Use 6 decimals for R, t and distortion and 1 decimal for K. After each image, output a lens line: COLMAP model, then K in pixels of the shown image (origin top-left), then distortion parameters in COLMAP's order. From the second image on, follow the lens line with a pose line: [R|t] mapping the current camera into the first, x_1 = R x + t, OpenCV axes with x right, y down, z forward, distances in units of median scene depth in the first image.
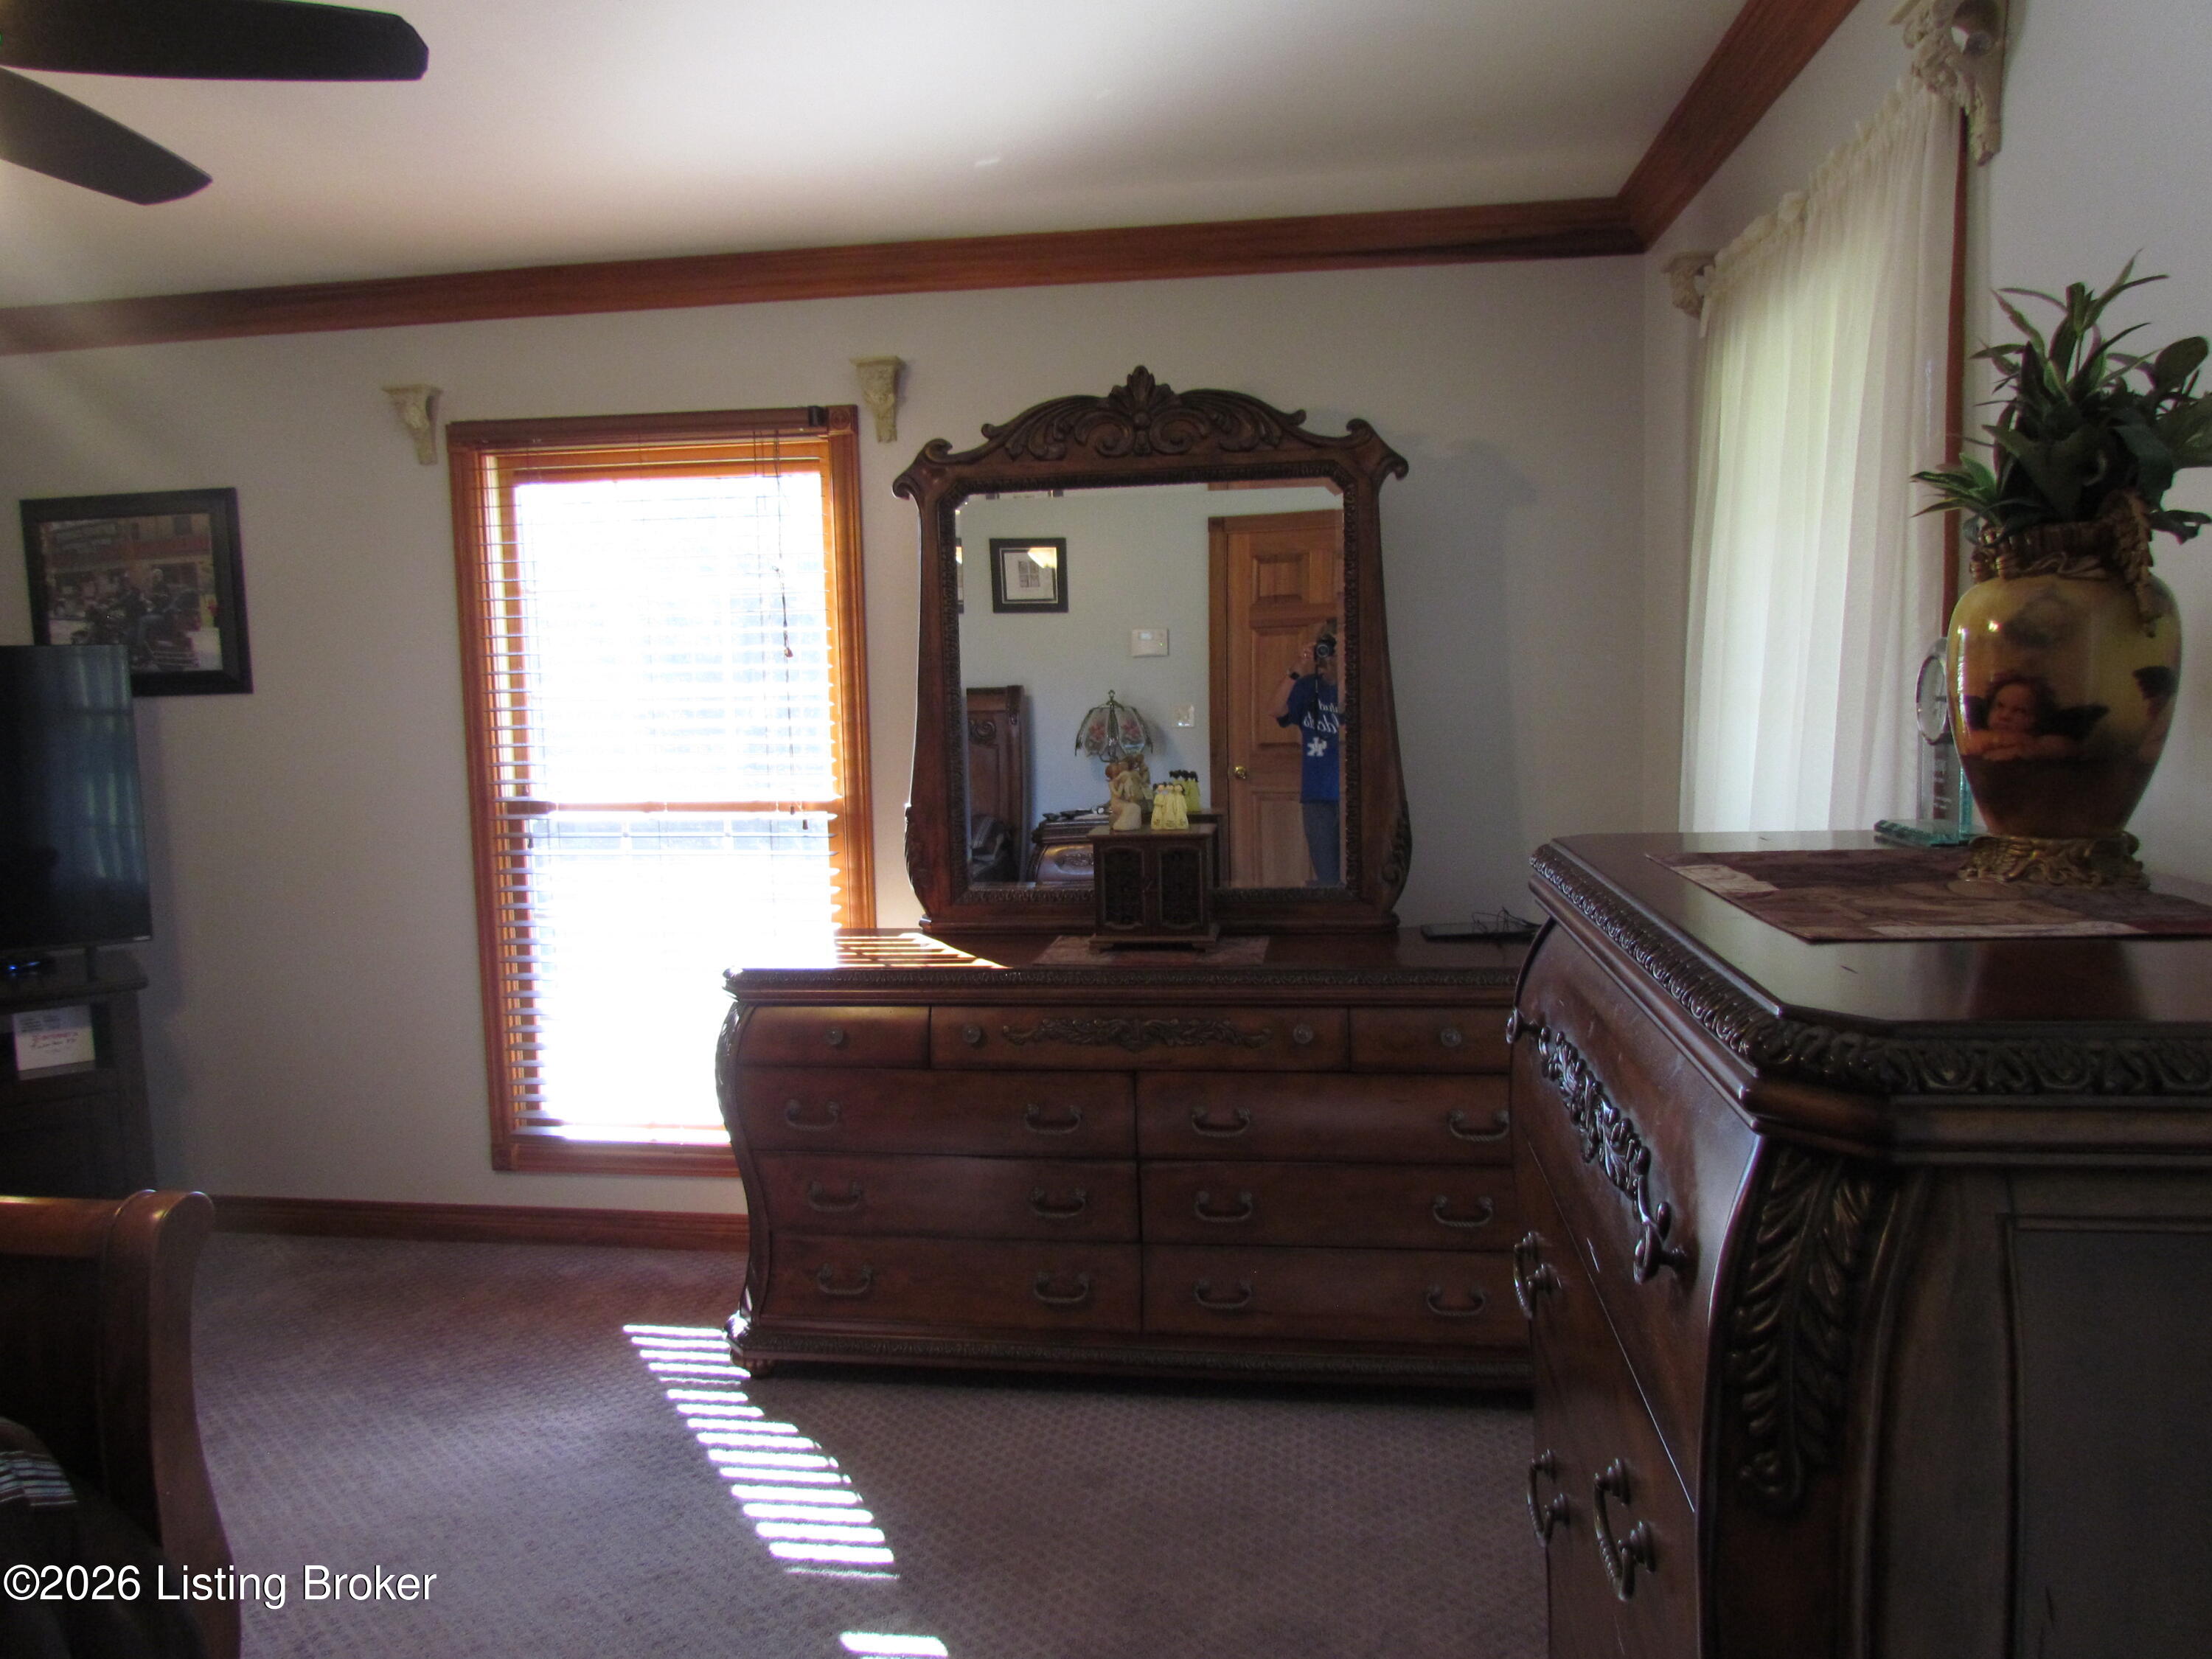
lens RADIAL K [[1576.8, 0, 1118.2], [0, 1576.8, 835.6], [0, 0, 1]] dist [-0.033115, 0.017978]
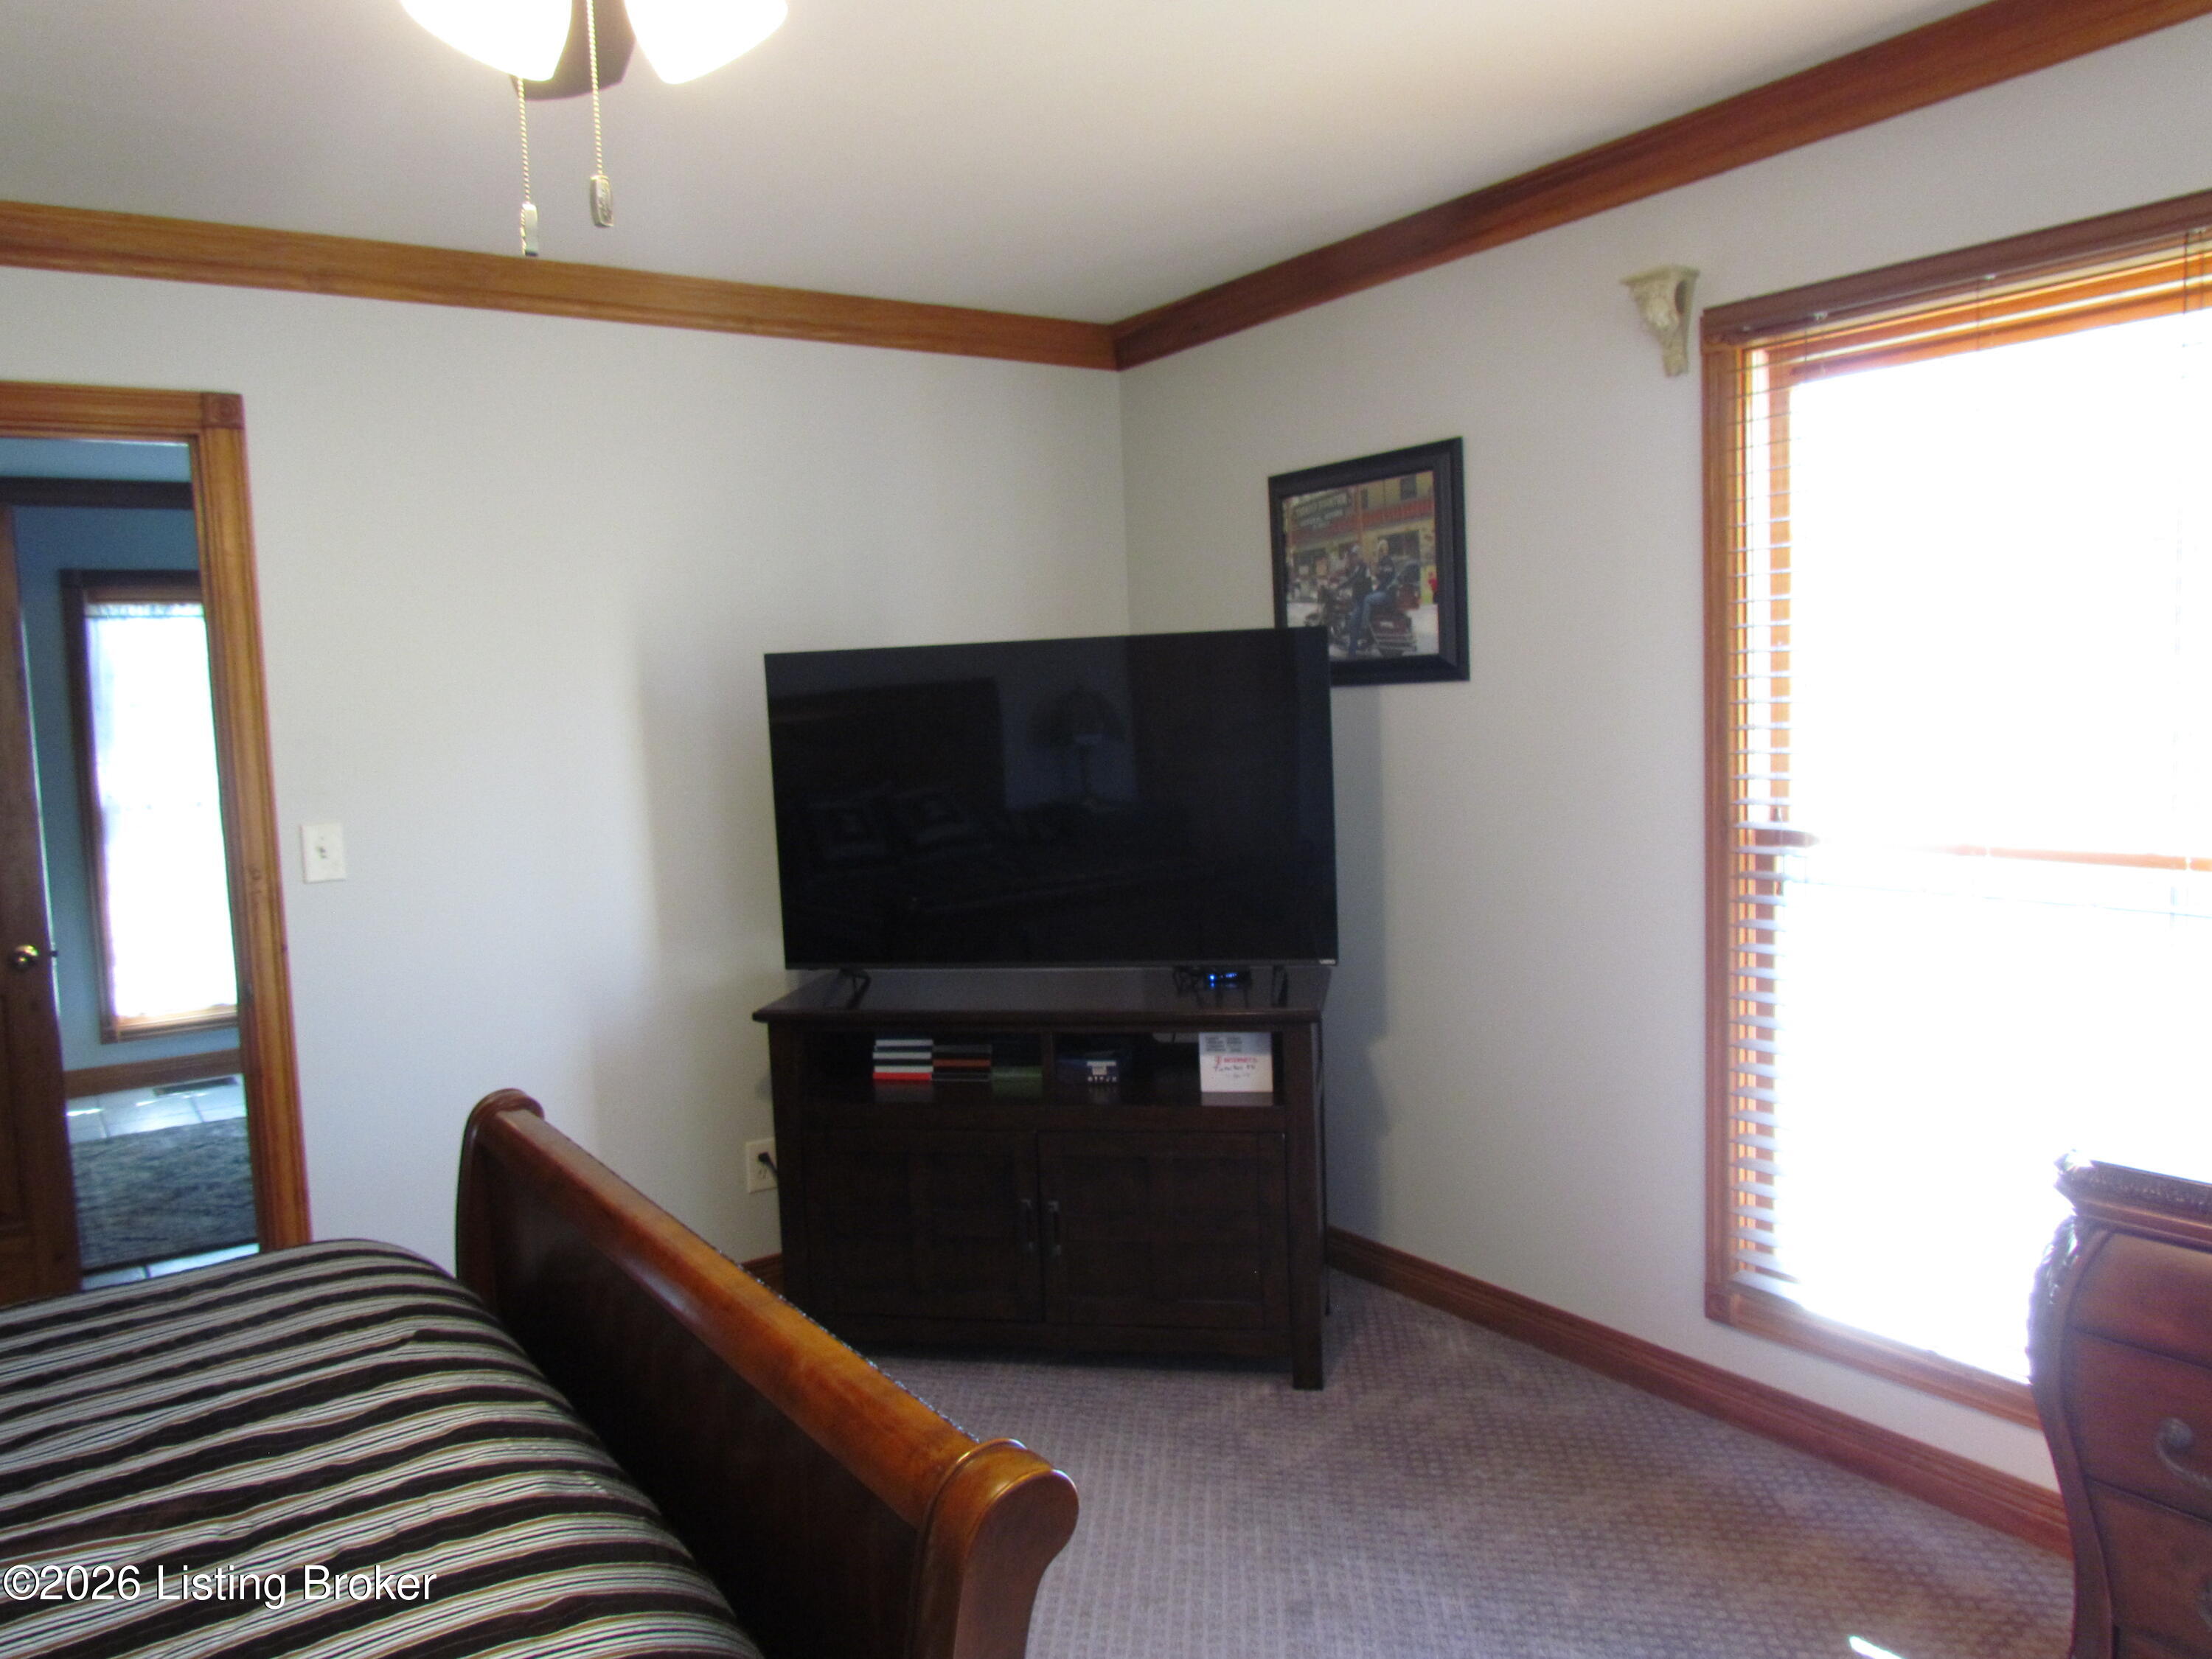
lens RADIAL K [[1576.8, 0, 1099.2], [0, 1576.8, 829.9], [0, 0, 1]] dist [-0.033115, 0.017978]
pose [[0.671951, 0.061139, -0.738068, -0.058158], [-0.051809, 0.998026, 0.035506, -0.030978], [0.738781, 0.014381, 0.673792, 0.287062]]
